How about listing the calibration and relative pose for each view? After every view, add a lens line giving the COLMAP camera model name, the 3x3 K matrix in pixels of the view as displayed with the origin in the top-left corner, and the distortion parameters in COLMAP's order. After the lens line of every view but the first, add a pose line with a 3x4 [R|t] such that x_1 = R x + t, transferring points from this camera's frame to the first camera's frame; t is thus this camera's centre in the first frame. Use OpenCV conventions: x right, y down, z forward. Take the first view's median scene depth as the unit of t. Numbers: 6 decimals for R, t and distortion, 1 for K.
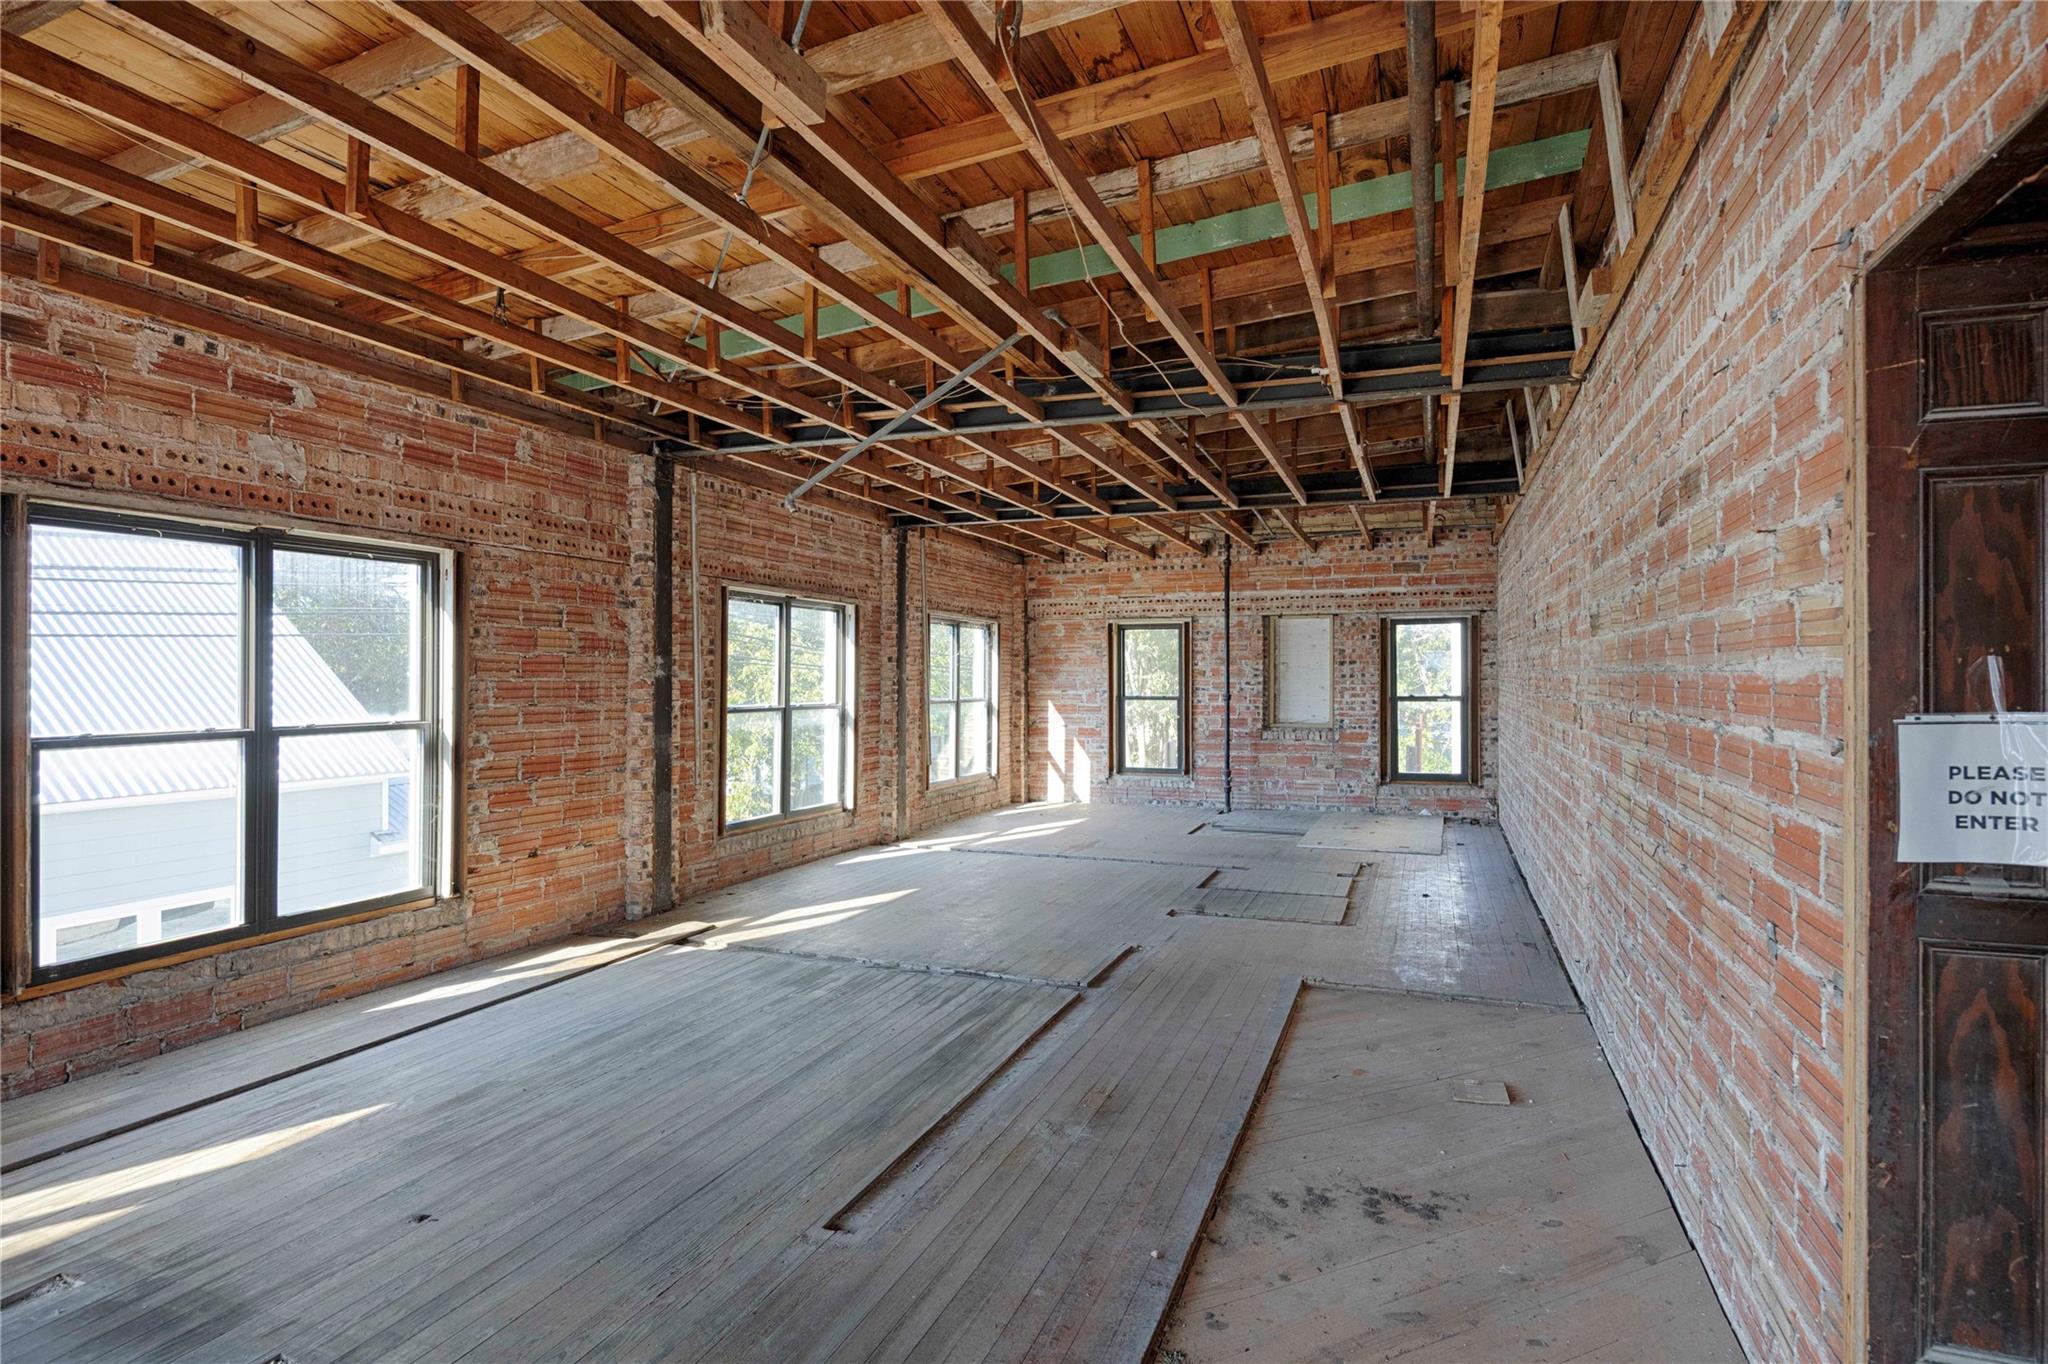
lens RADIAL K [[1076.2, 0, 1025.9], [0, 1076.2, 677.4], [0, 0, 1]] dist [-0.004967, -0.000462]
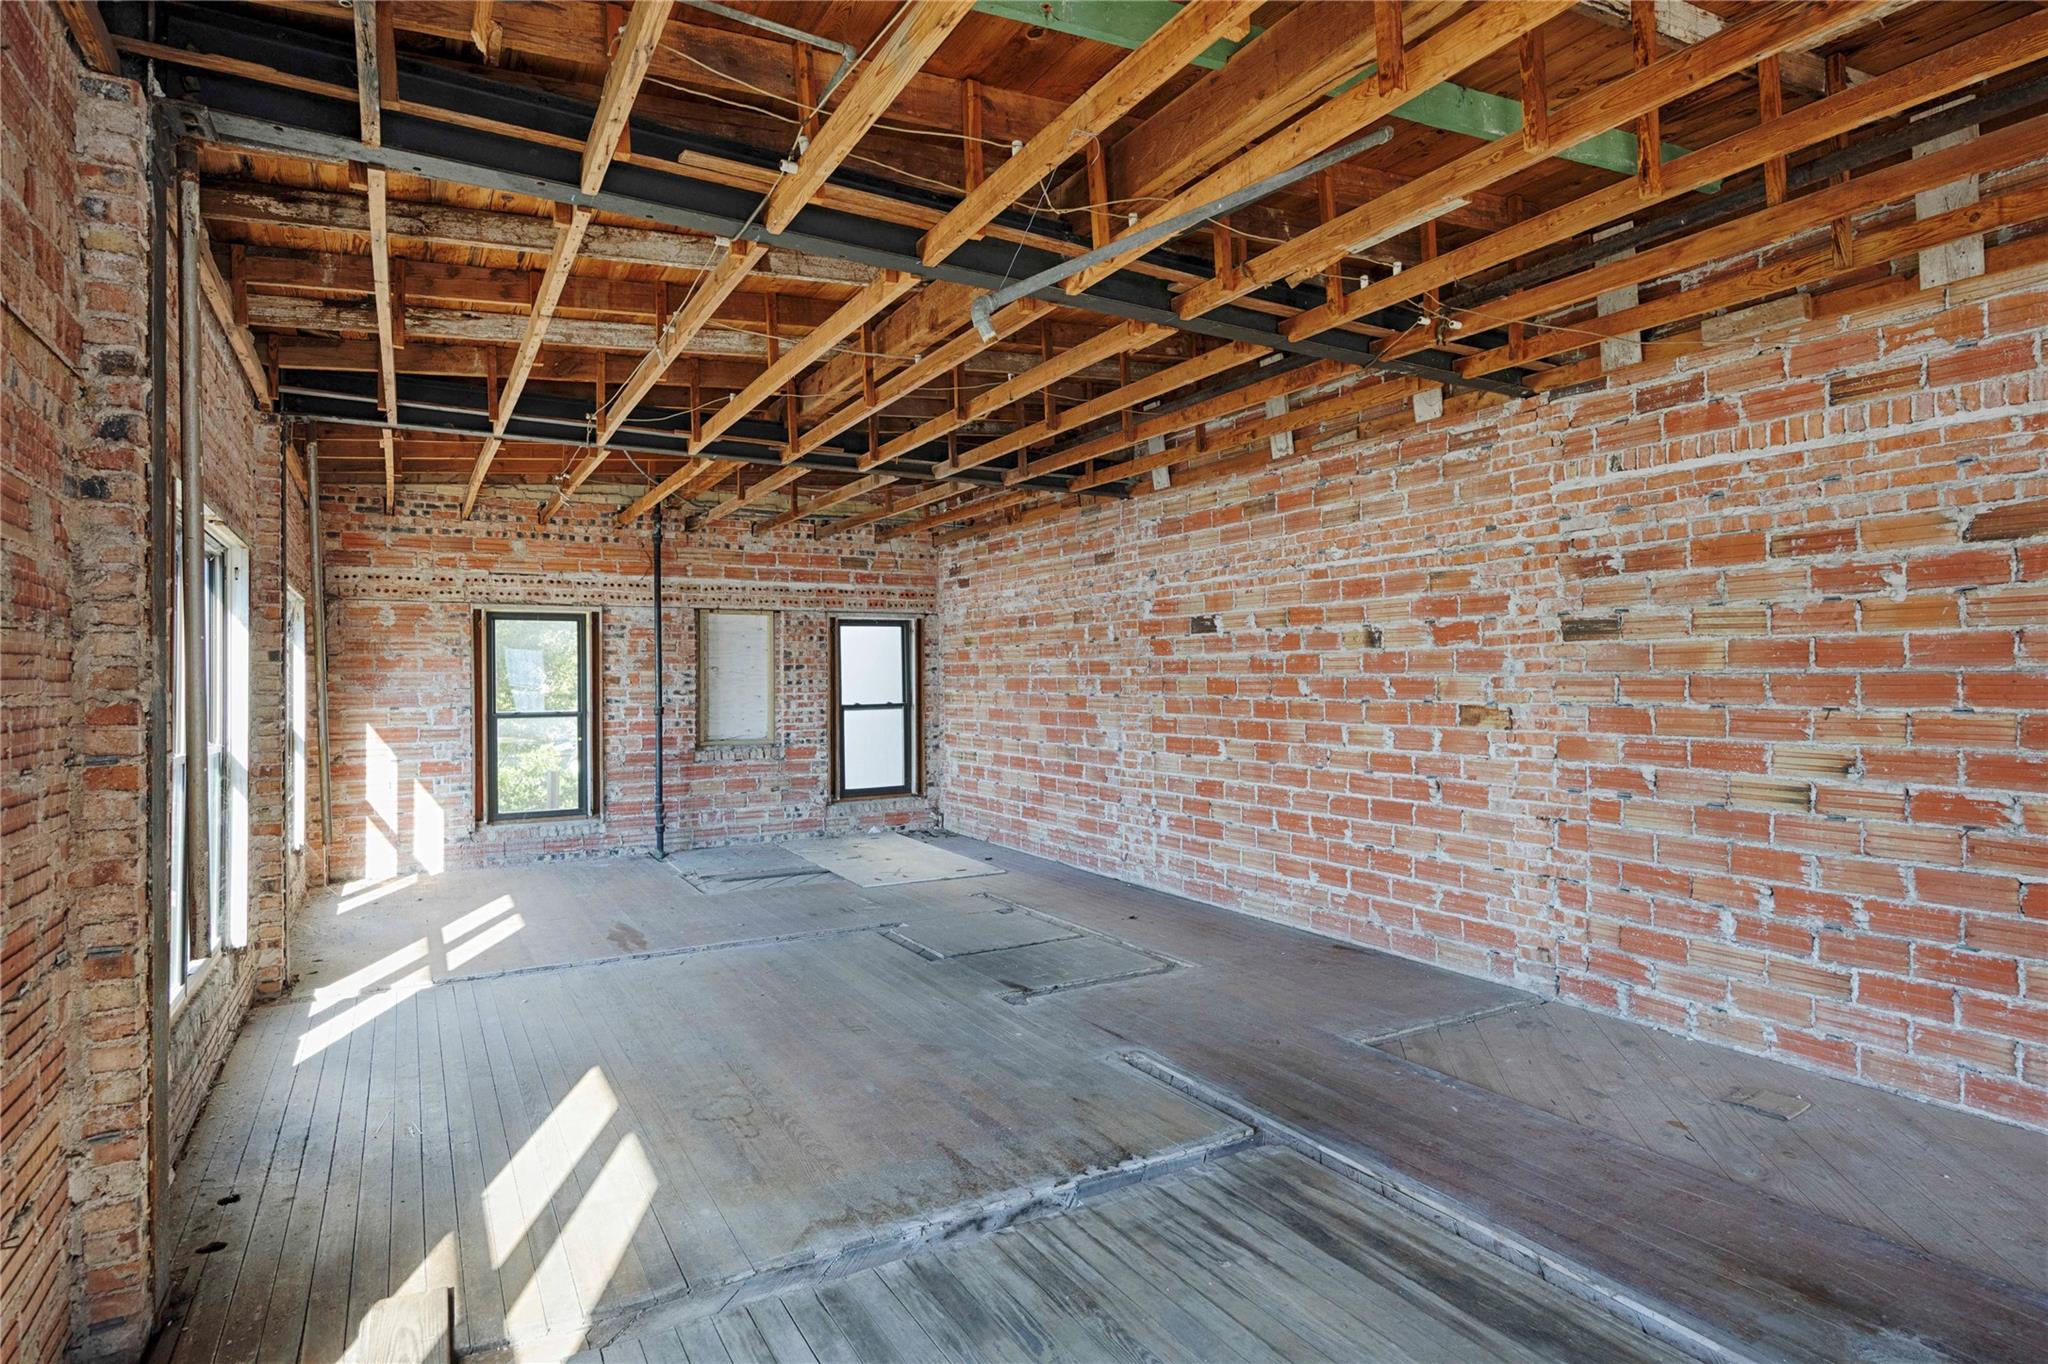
lens RADIAL K [[1076.2, 0, 1028.4], [0, 1076.2, 678.7], [0, 0, 1]] dist [-0.004967, -0.000462]
pose [[0.625803, -0.003932, 0.779971, -0.254114], [0.007101, 0.999975, -0.000656, -0.002531], [-0.779948, 0.005949, 0.625815, 0.302070]]
